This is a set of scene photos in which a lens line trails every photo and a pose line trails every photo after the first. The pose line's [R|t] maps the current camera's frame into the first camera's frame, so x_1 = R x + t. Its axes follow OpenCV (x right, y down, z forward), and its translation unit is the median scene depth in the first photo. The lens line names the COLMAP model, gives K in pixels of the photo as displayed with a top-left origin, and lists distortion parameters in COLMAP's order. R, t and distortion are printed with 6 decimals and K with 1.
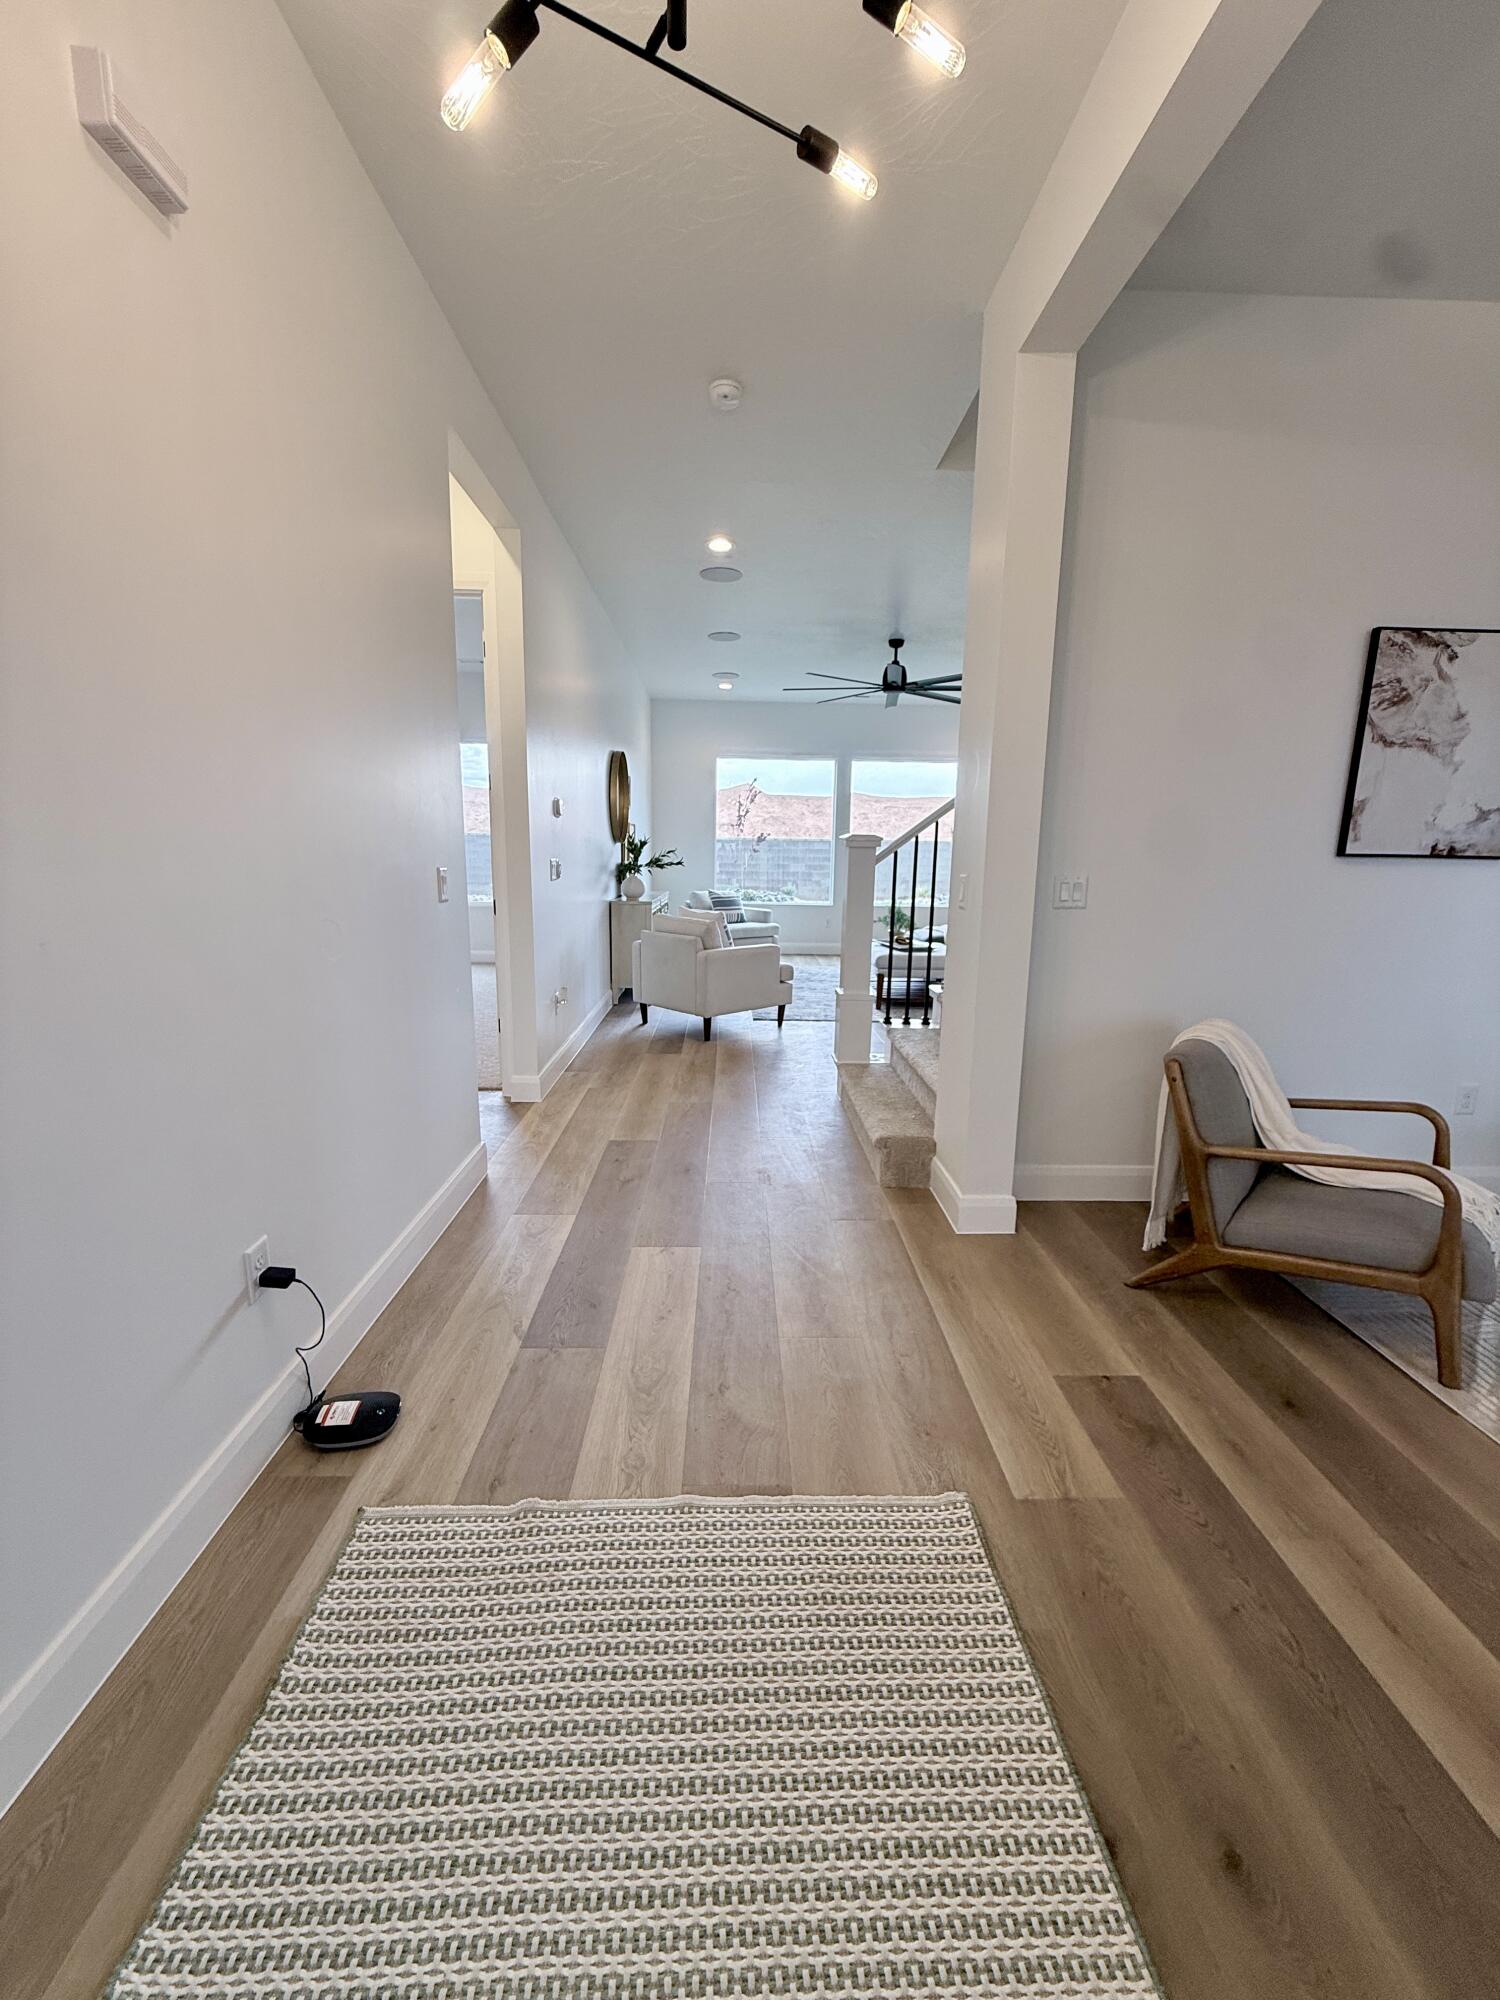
lens RADIAL K [[798.1, 0, 742.9], [0, 798.1, 999.5], [0, 0, 1]] dist [-0.001626, -0.000119]
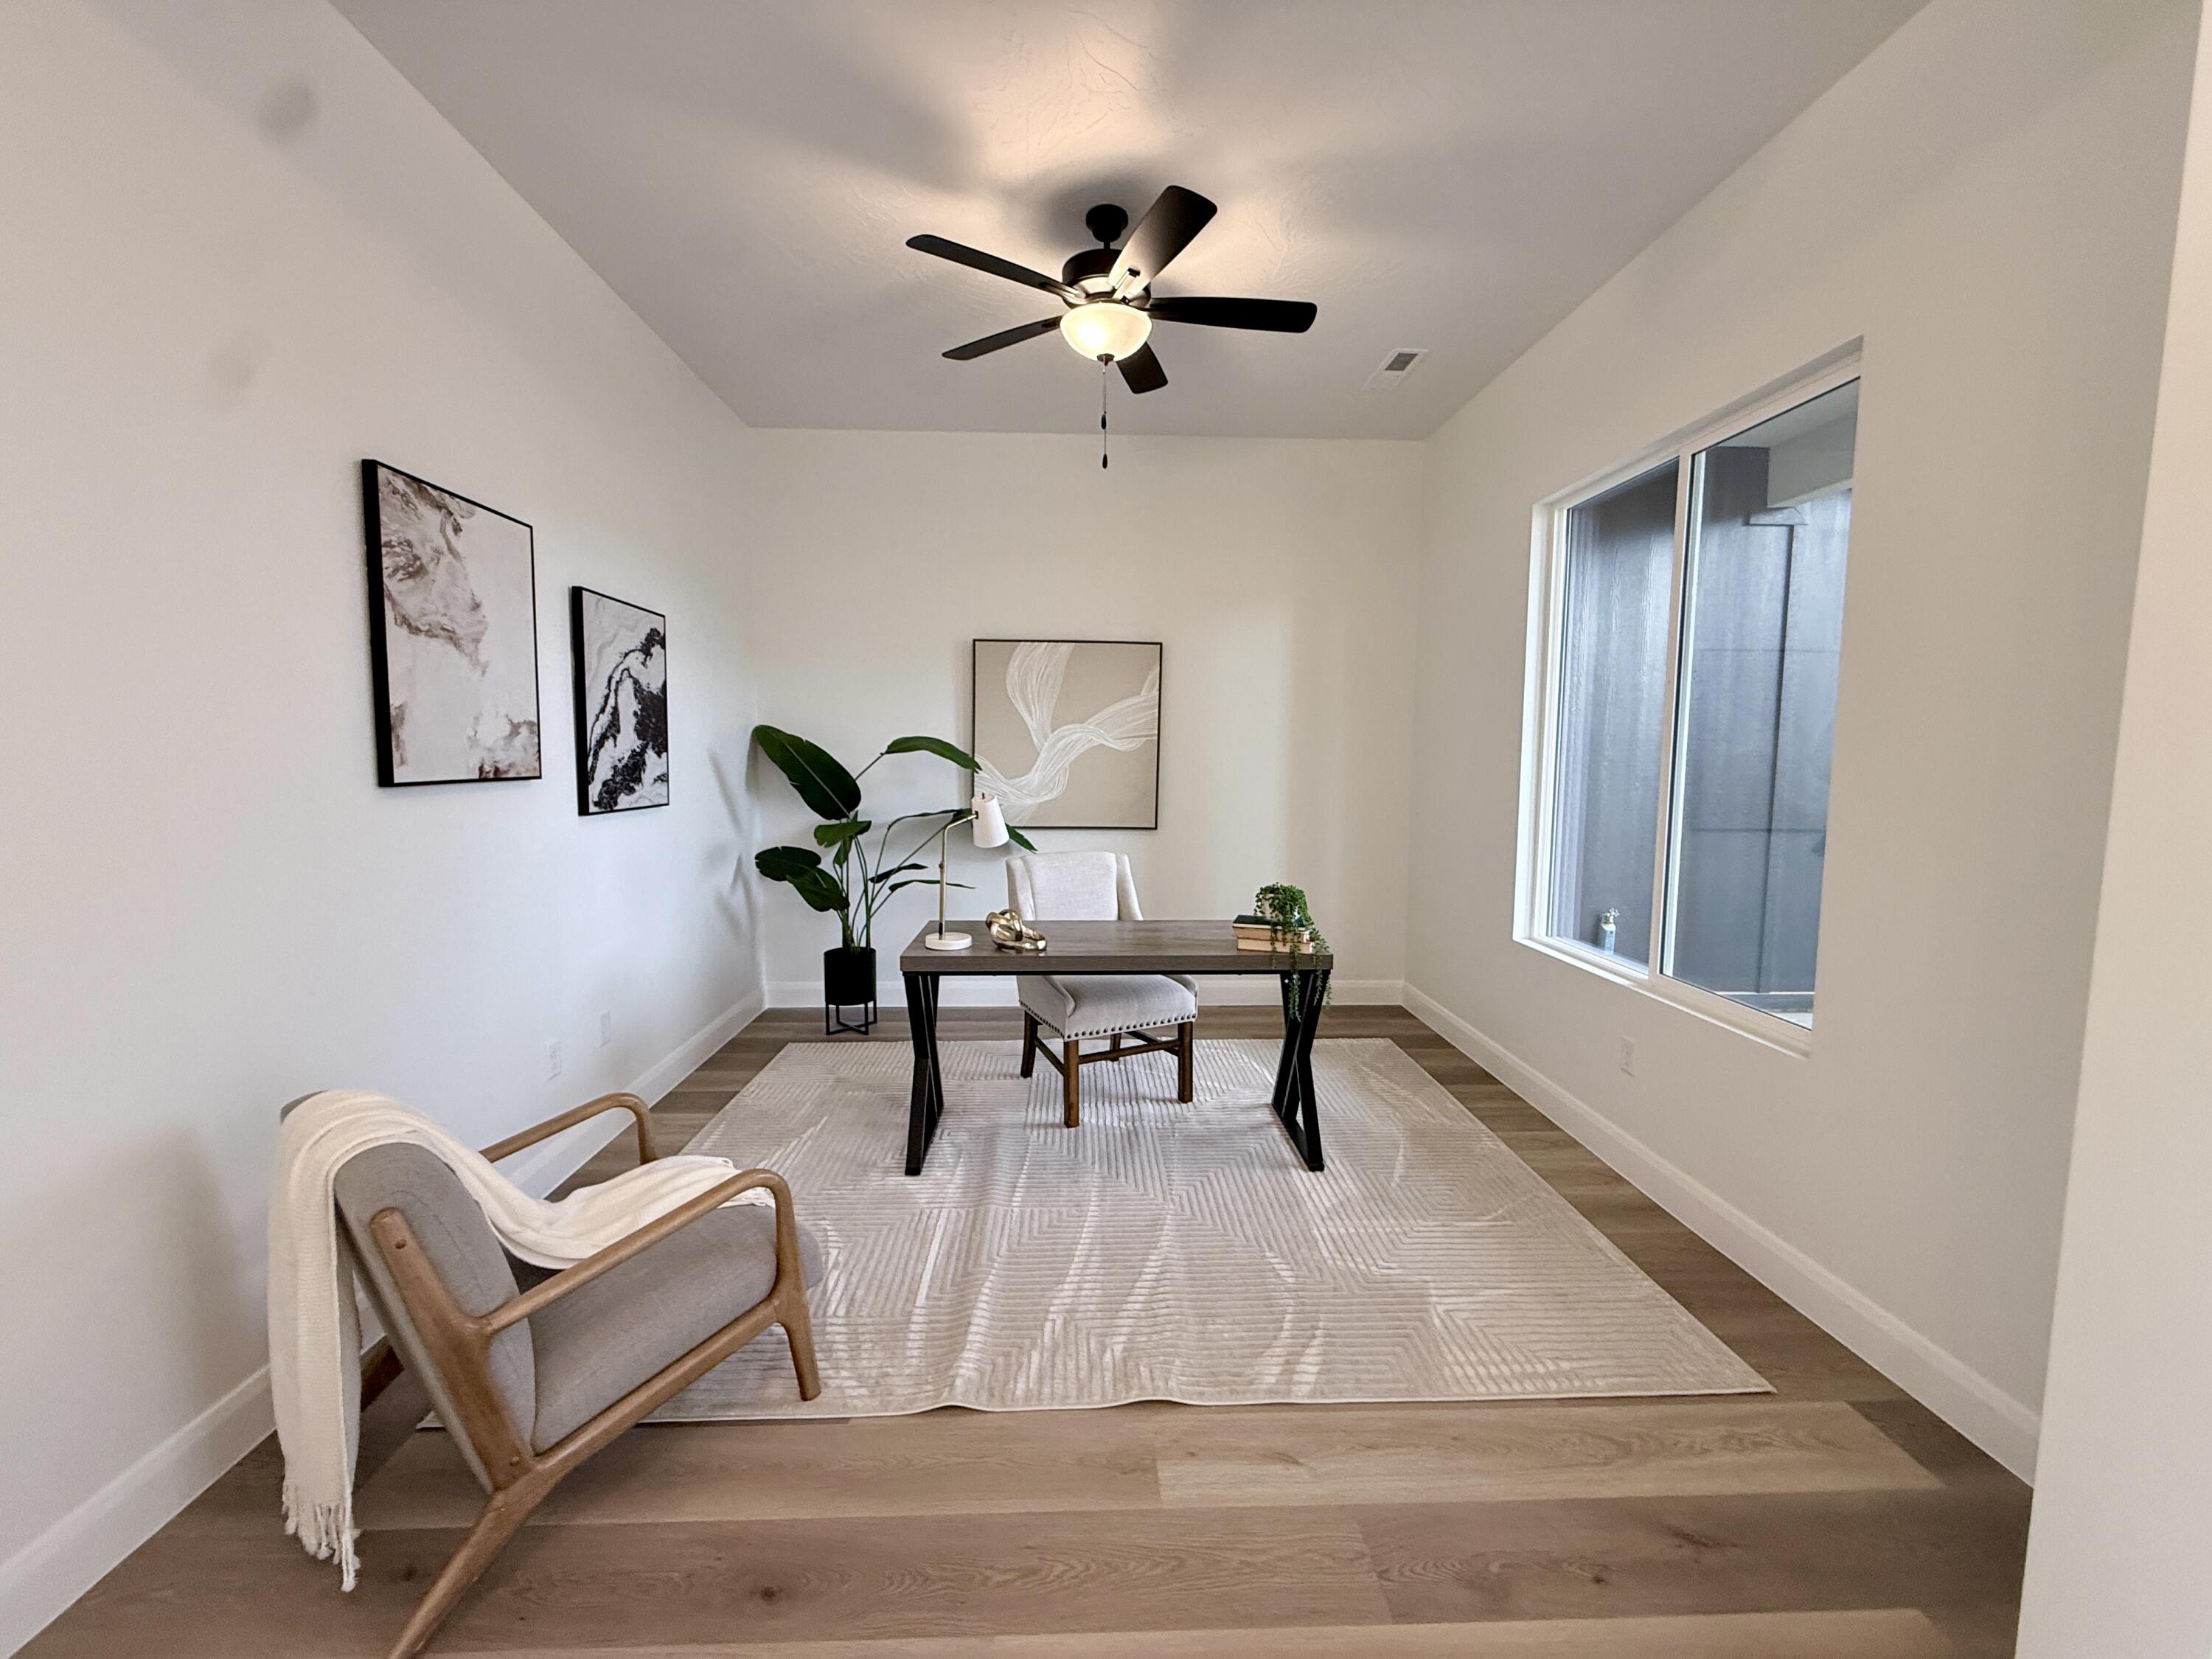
lens RADIAL K [[882.7, 0, 1105.0], [0, 882.7, 823.5], [0, 0, 1]] dist [-0.001626, -0.000119]
pose [[-0.027772, -0.098292, 0.994770, -0.009716], [0.180284, 0.978343, 0.101702, -0.120643], [-0.983222, 0.182166, -0.009450, 0.434353]]
